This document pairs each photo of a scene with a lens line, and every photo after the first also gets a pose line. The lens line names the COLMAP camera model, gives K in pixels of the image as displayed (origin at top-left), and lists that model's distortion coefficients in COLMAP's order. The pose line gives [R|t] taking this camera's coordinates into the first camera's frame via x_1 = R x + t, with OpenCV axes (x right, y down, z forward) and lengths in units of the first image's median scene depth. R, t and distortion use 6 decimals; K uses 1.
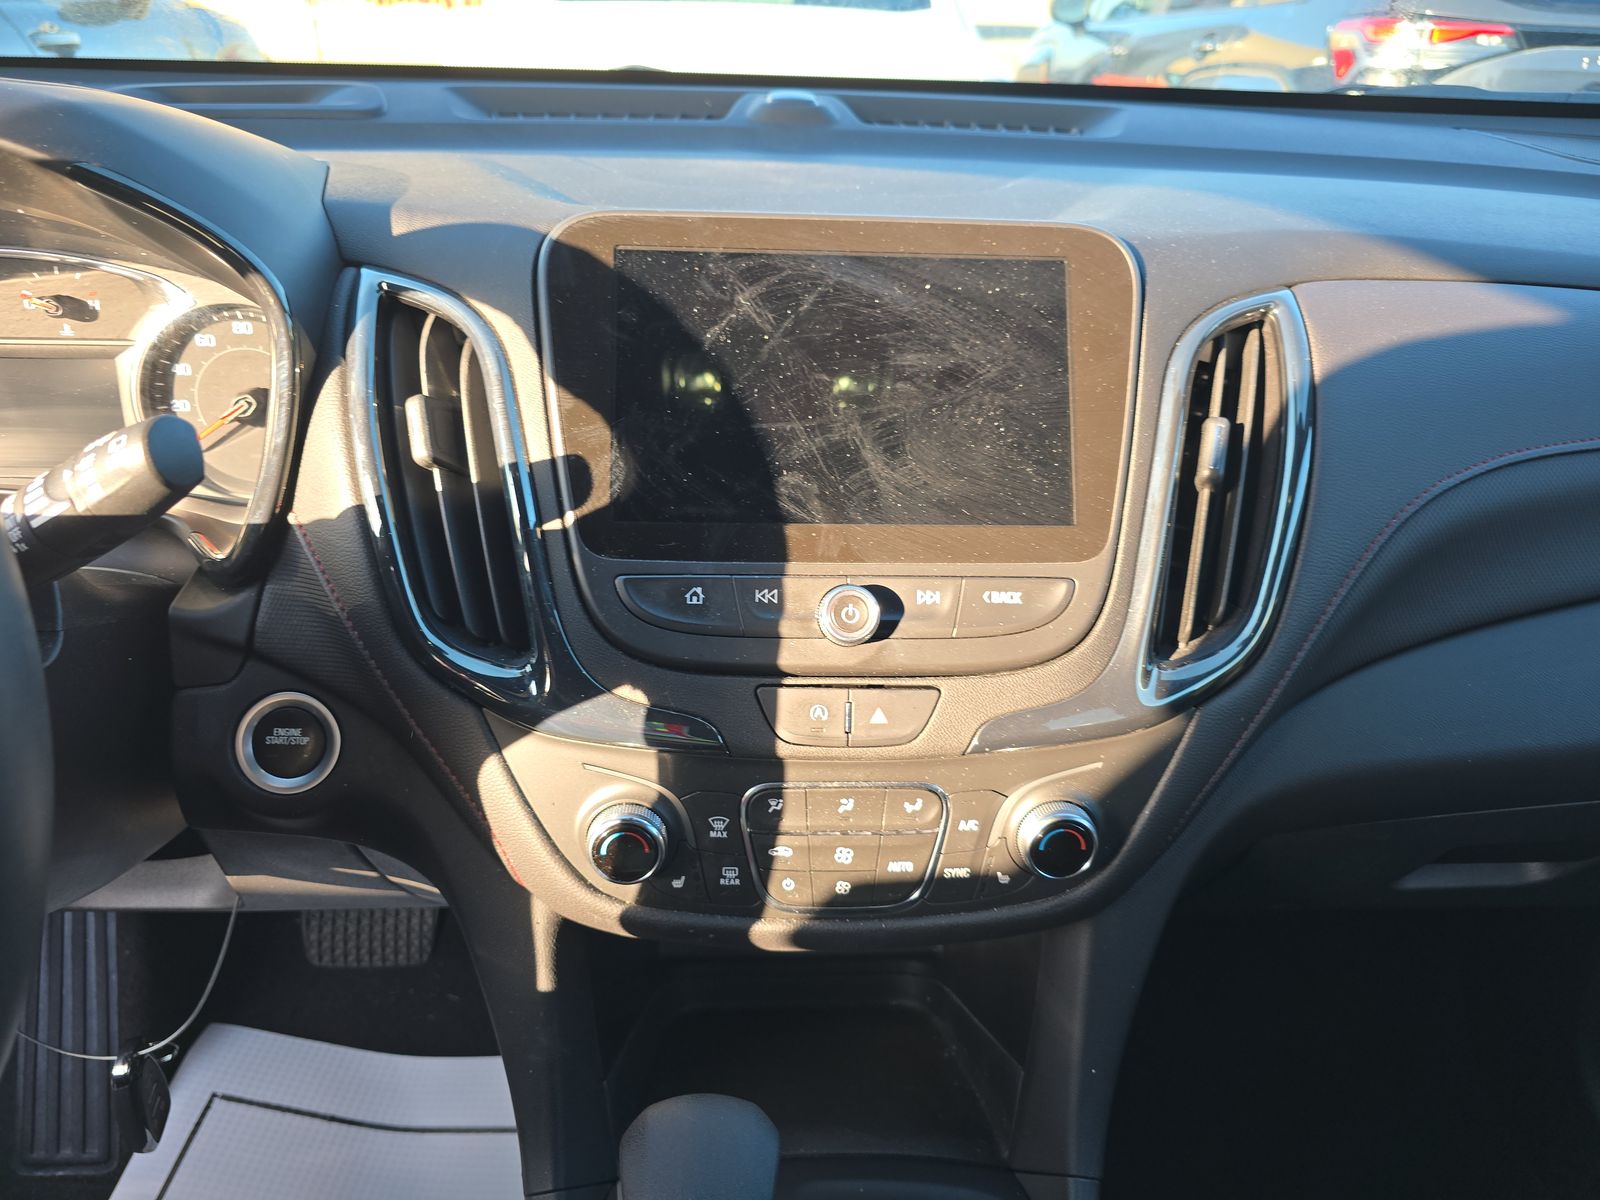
lens RADIAL K [[1075.5, 0, 799.9], [0, 1075.5, 600.3], [0, 0, 1]] dist [0.017601, -0.003692]
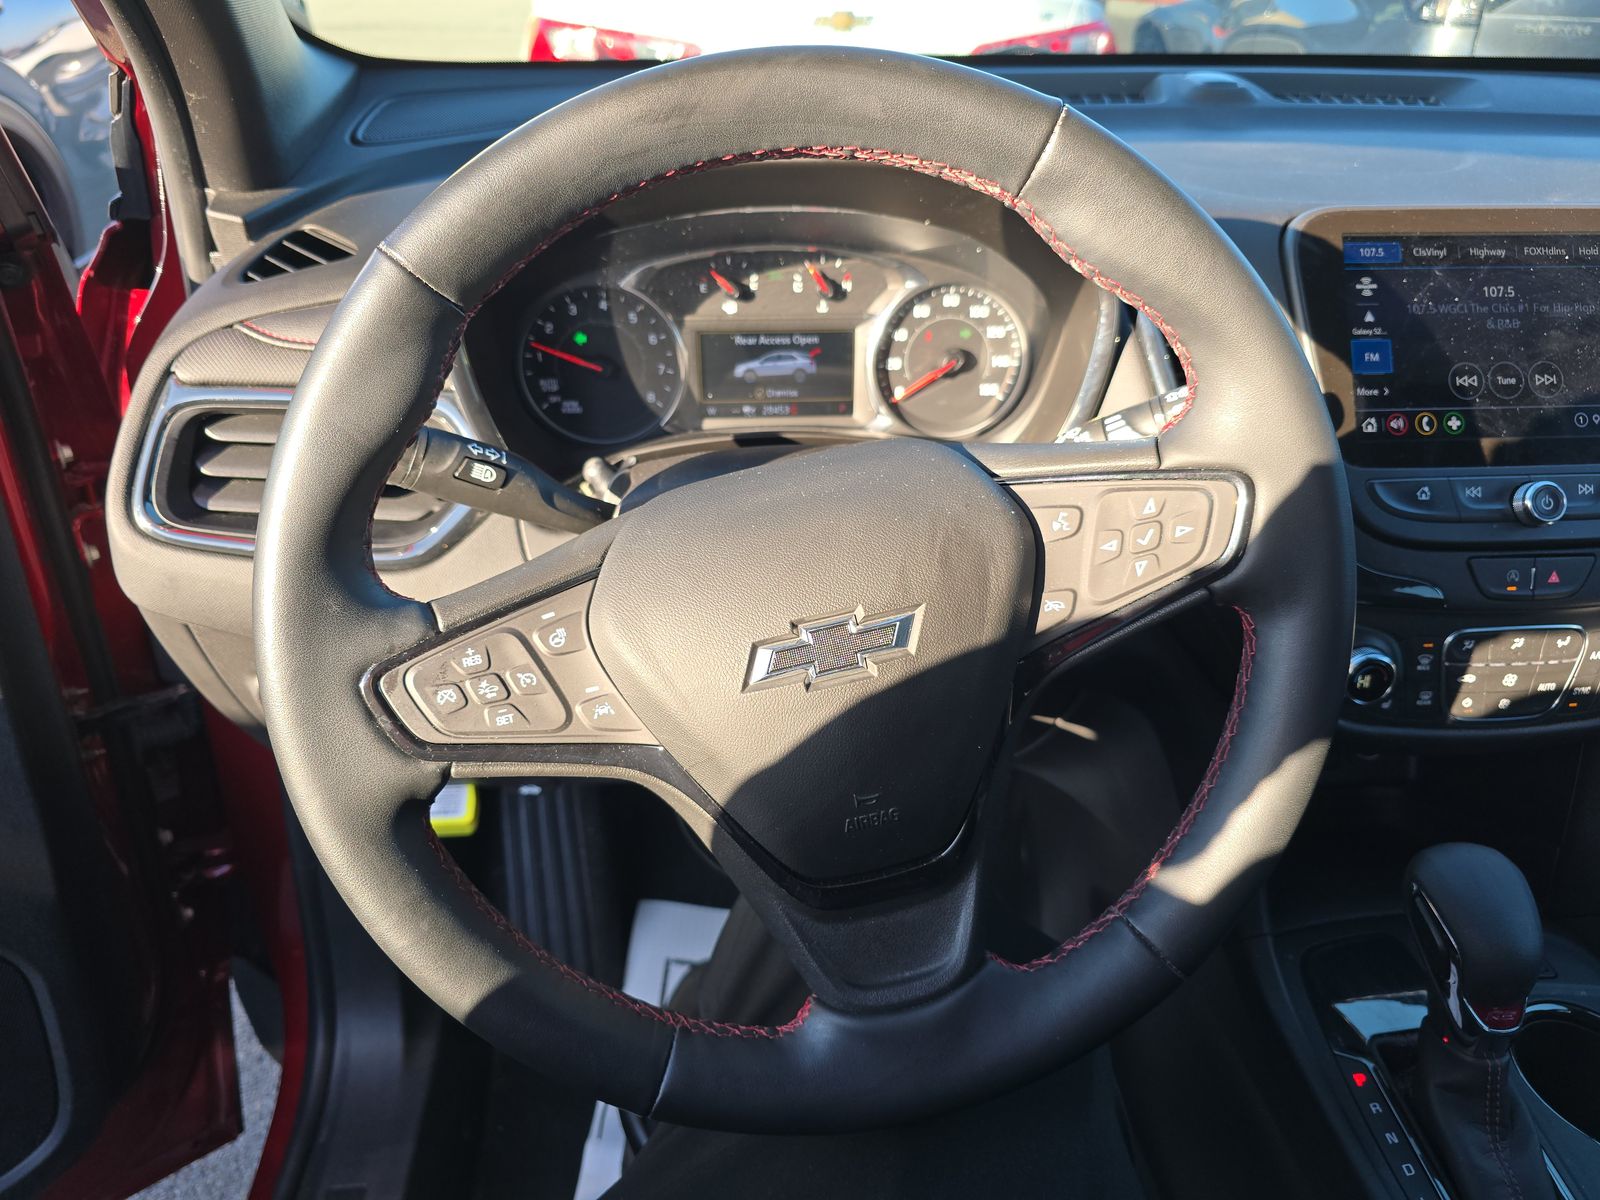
lens RADIAL K [[1075.5, 0, 798.5], [0, 1075.5, 599.6], [0, 0, 1]] dist [0.017601, -0.003692]
pose [[0.998523, -0.038196, 0.038641, -0.914732], [0.035630, 0.997246, 0.065041, 0.012056], [-0.041019, -0.063568, 0.997134, -0.337485]]
